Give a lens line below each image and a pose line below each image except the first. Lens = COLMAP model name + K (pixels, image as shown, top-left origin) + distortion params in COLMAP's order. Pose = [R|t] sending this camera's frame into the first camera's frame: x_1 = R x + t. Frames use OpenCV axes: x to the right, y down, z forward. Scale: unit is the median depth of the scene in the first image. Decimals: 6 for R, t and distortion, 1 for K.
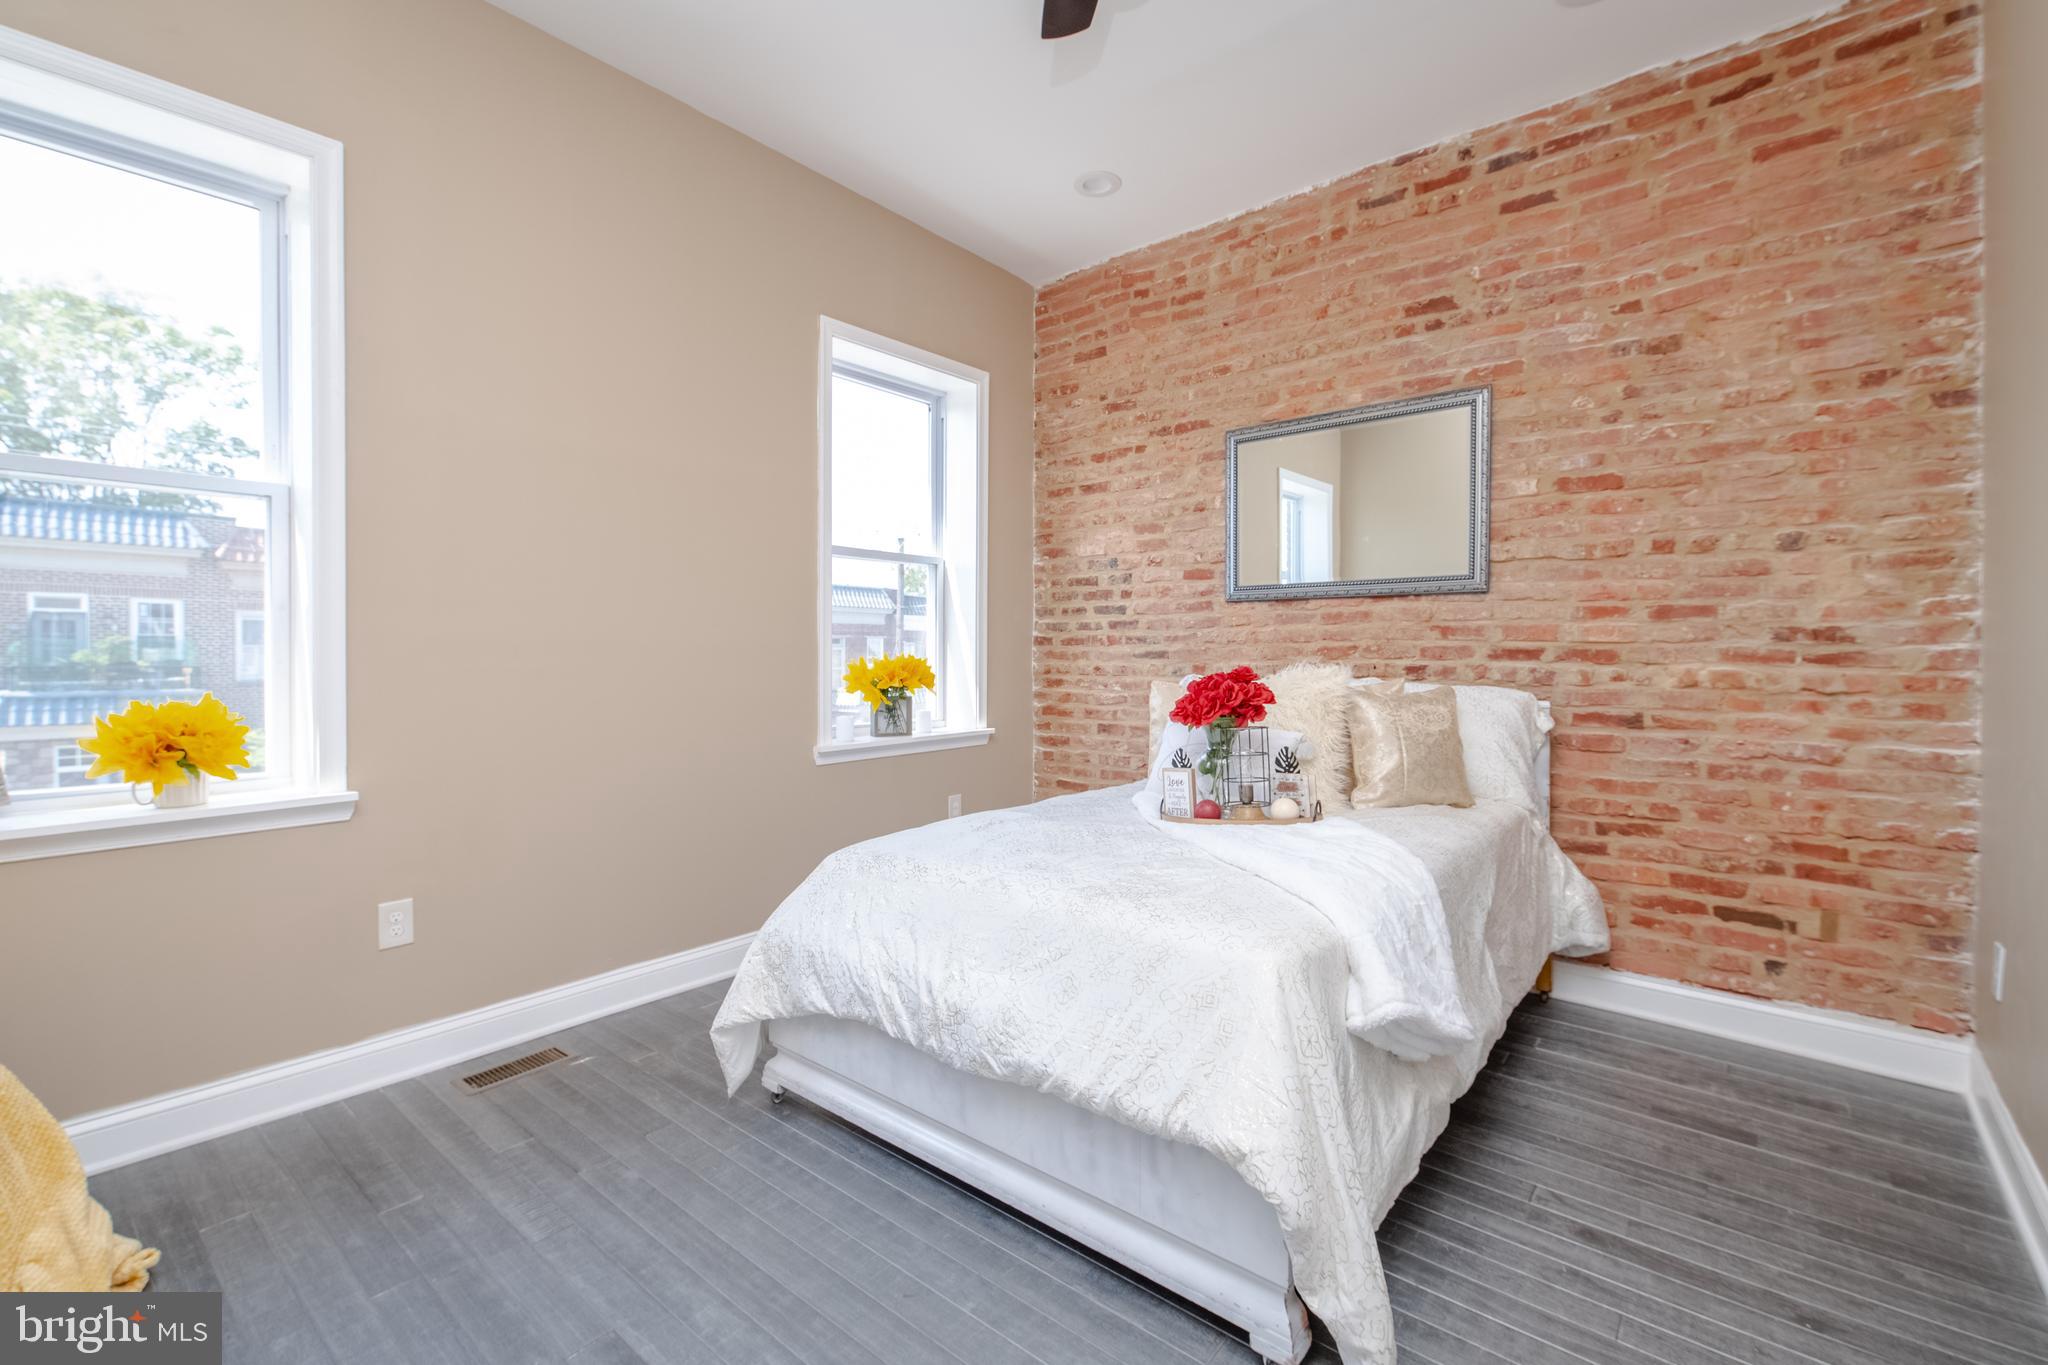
lens RADIAL K [[860.4, 0, 1033.3], [0, 860.4, 687.9], [0, 0, 1]] dist [-0.010659, -0.004597]
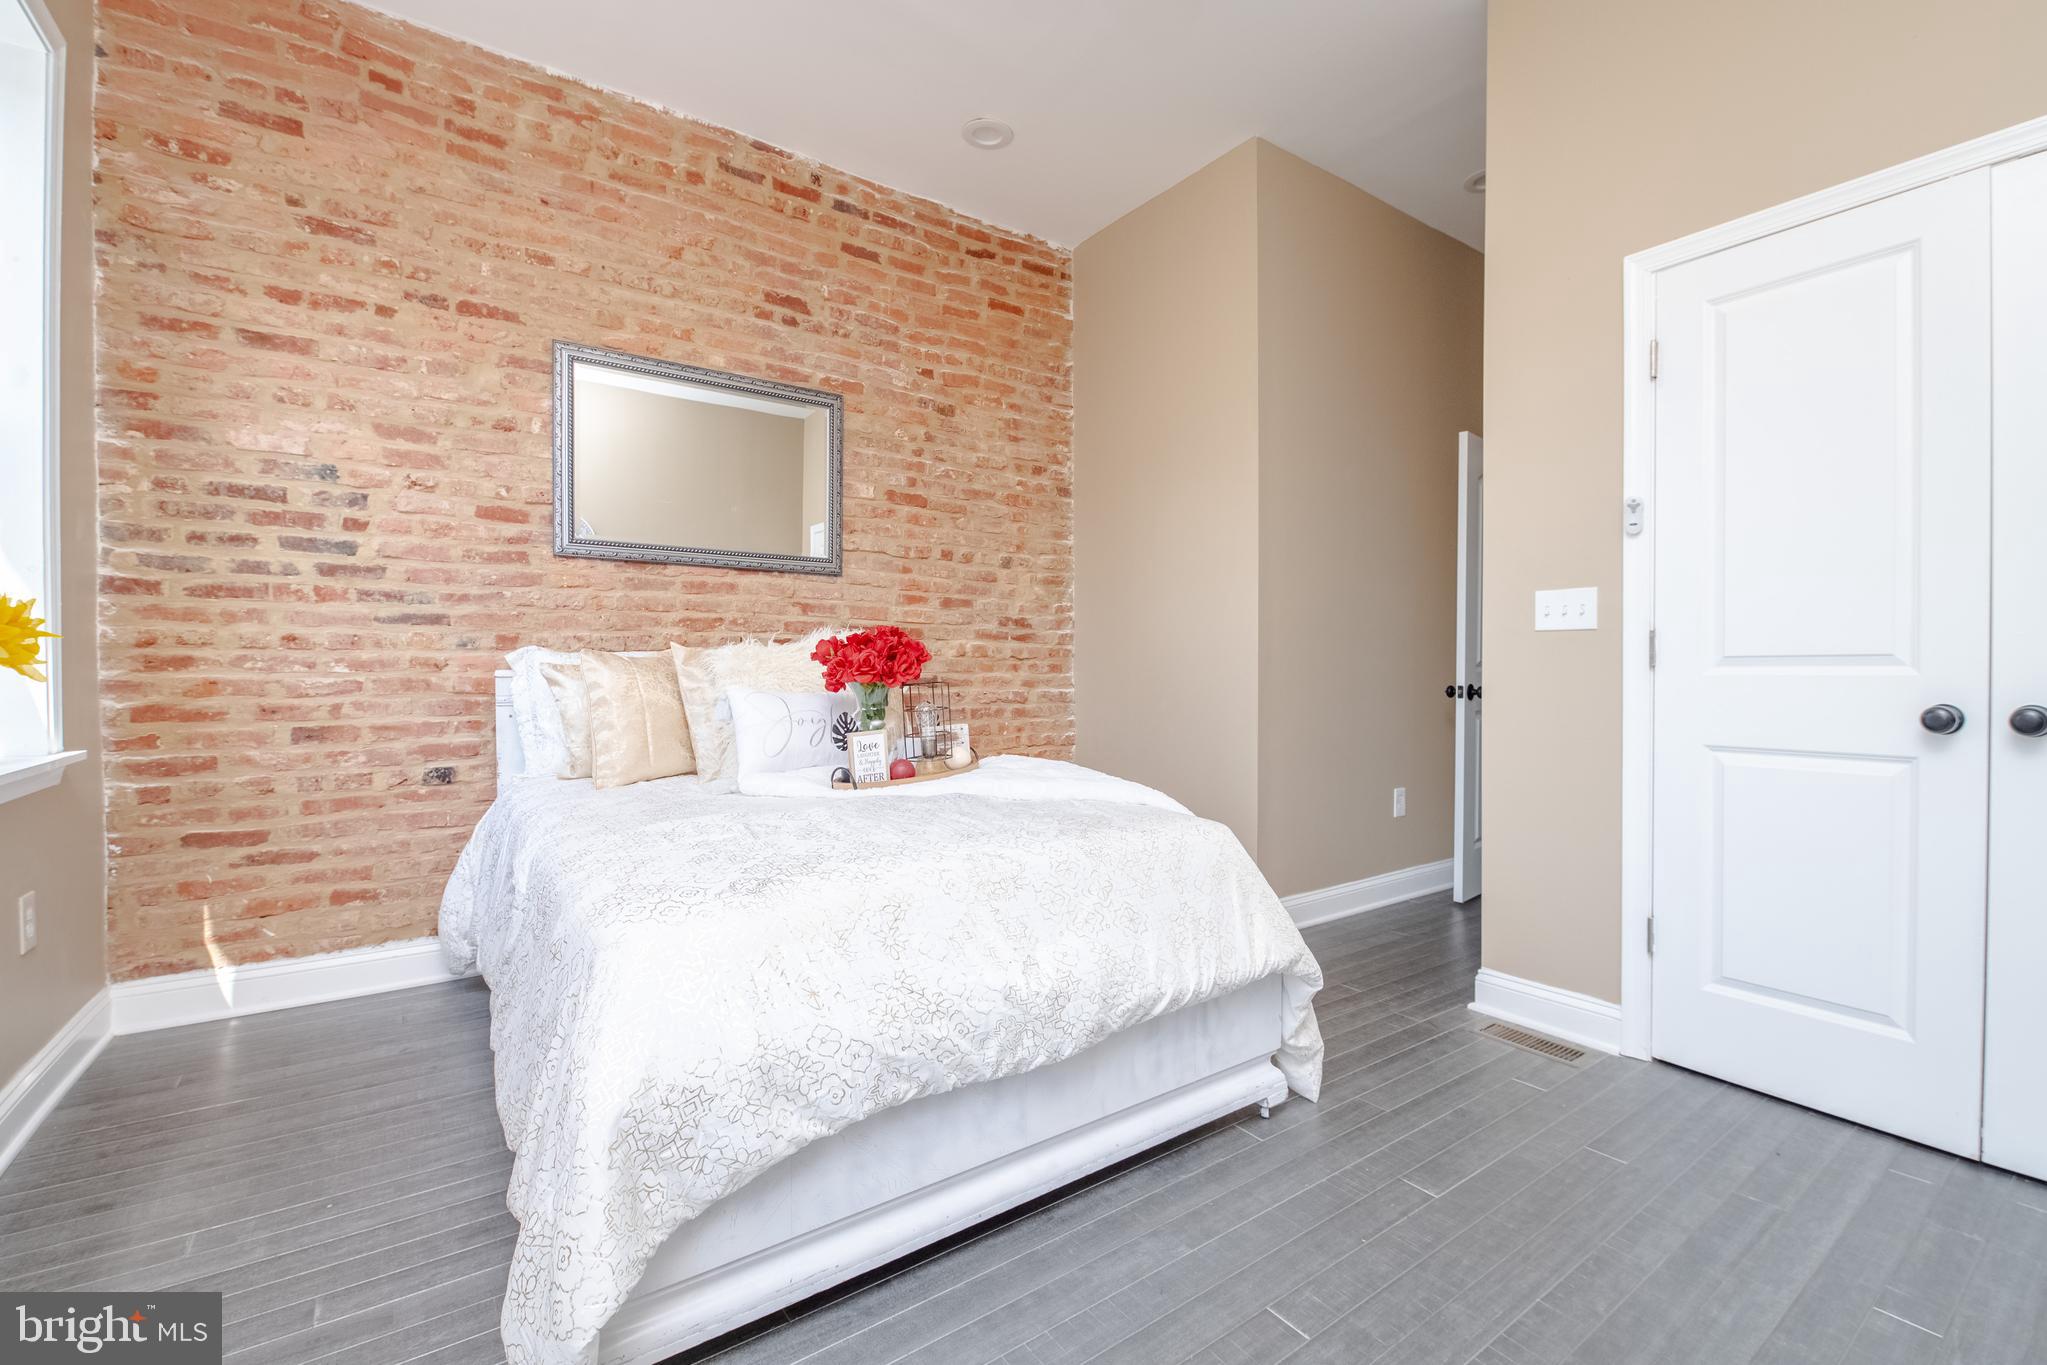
lens RADIAL K [[860.0, 0, 1036.9], [0, 860.0, 703.0], [0, 0, 1]] dist [-0.010659, -0.004597]
pose [[0.251197, -0.038444, 0.967172, -0.586066], [0.035621, 0.998901, 0.030453, 0.037416], [-0.967280, 0.026802, 0.252290, 0.508132]]
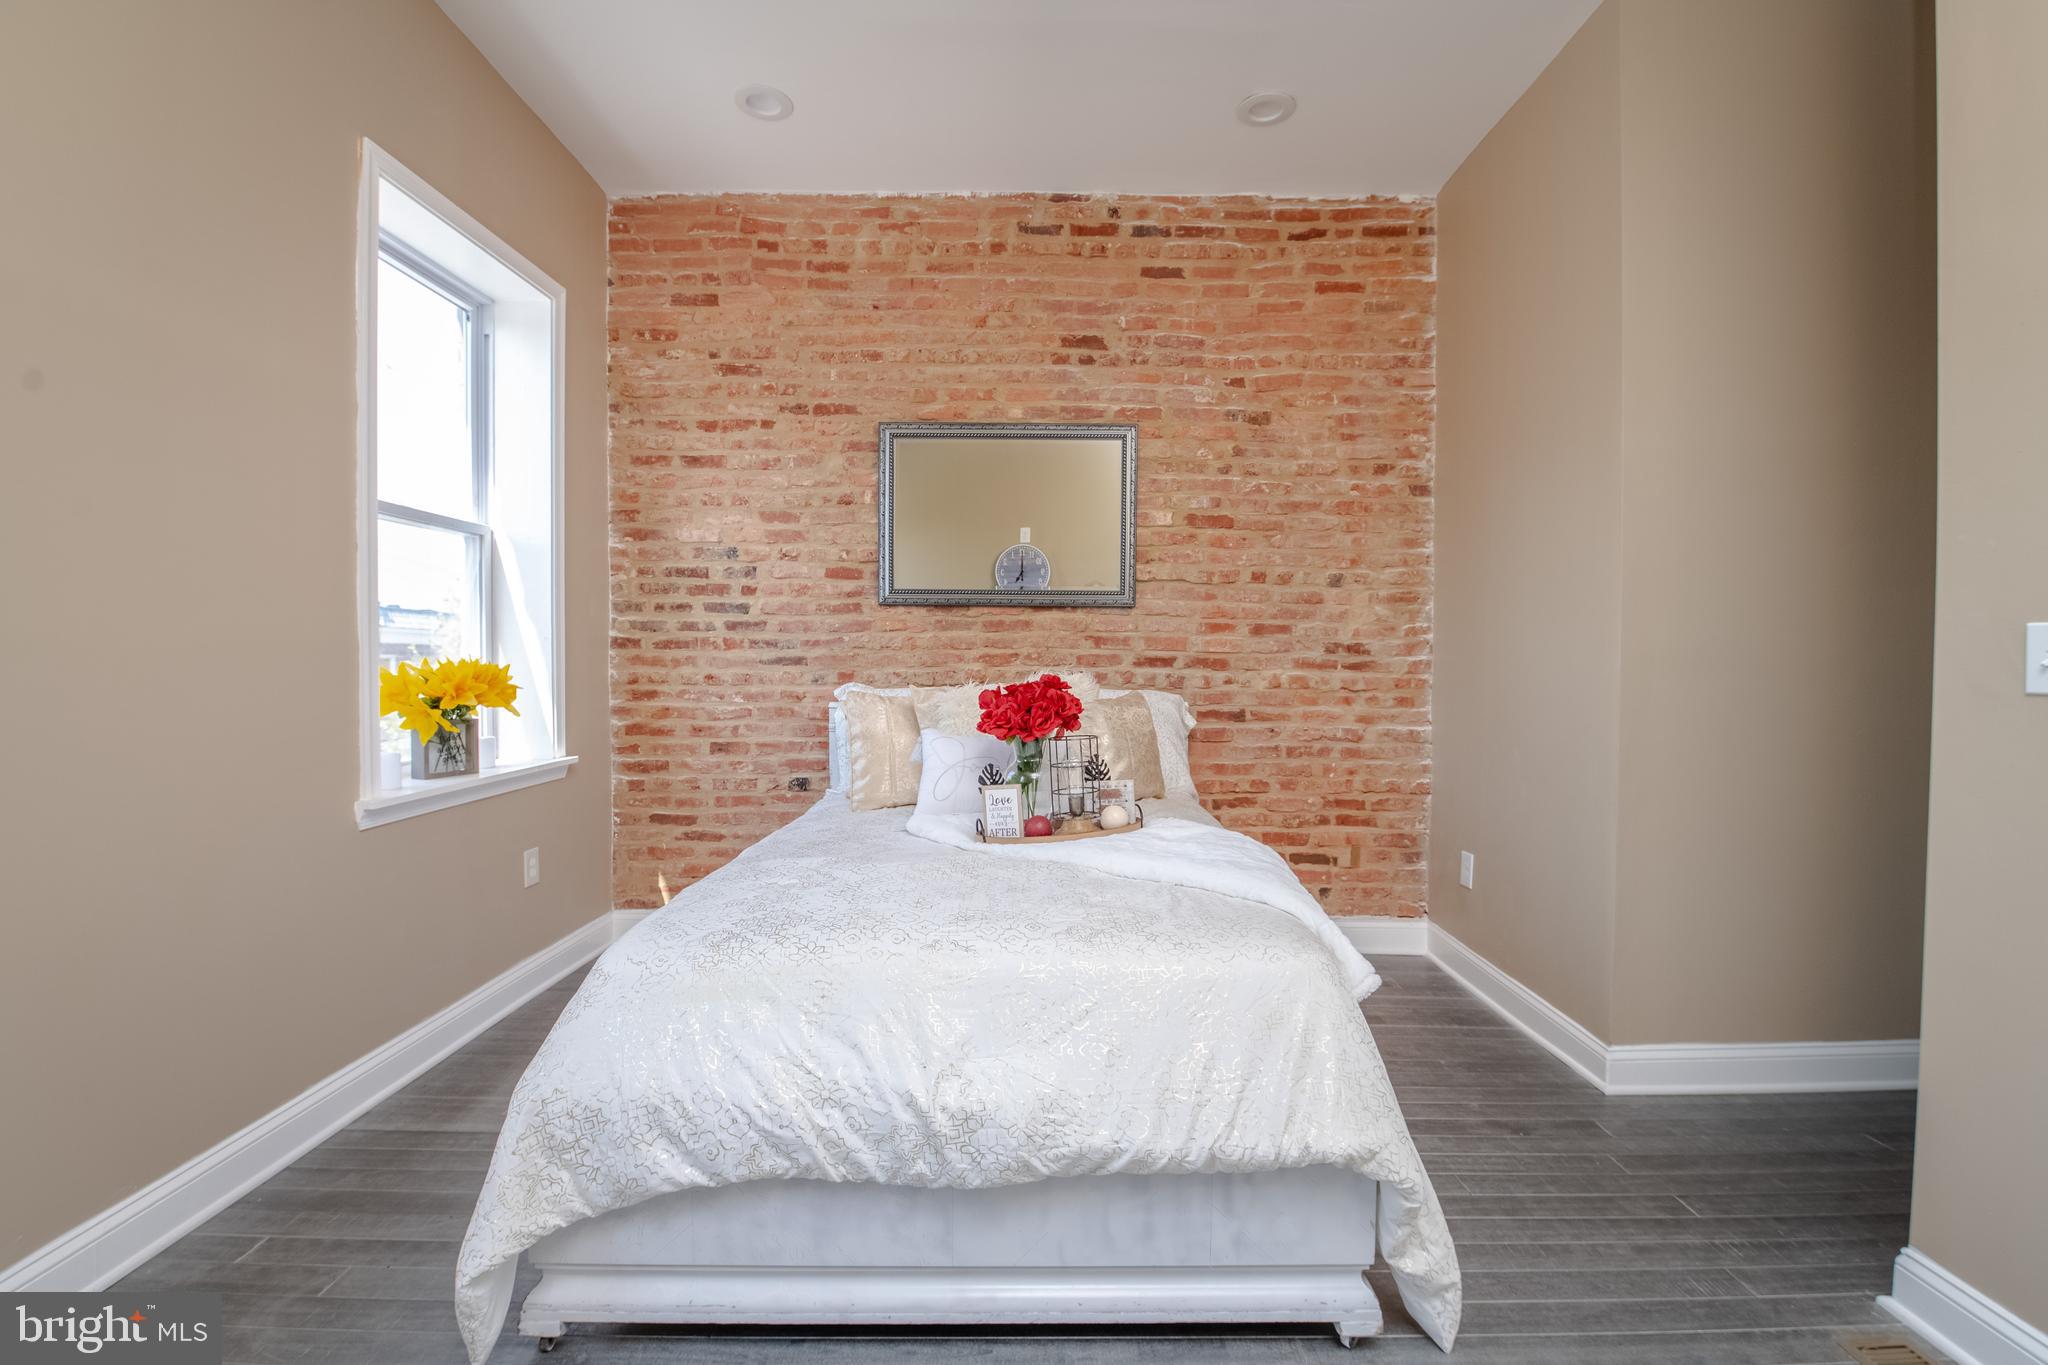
lens RADIAL K [[860.4, 0, 1035.4], [0, 860.4, 703.3], [0, 0, 1]] dist [-0.010659, -0.004597]
pose [[0.764755, -0.025403, 0.643821, -0.343012], [0.020294, 0.999676, 0.015338, -0.004743], [-0.644002, 0.001336, 0.765023, 0.233502]]
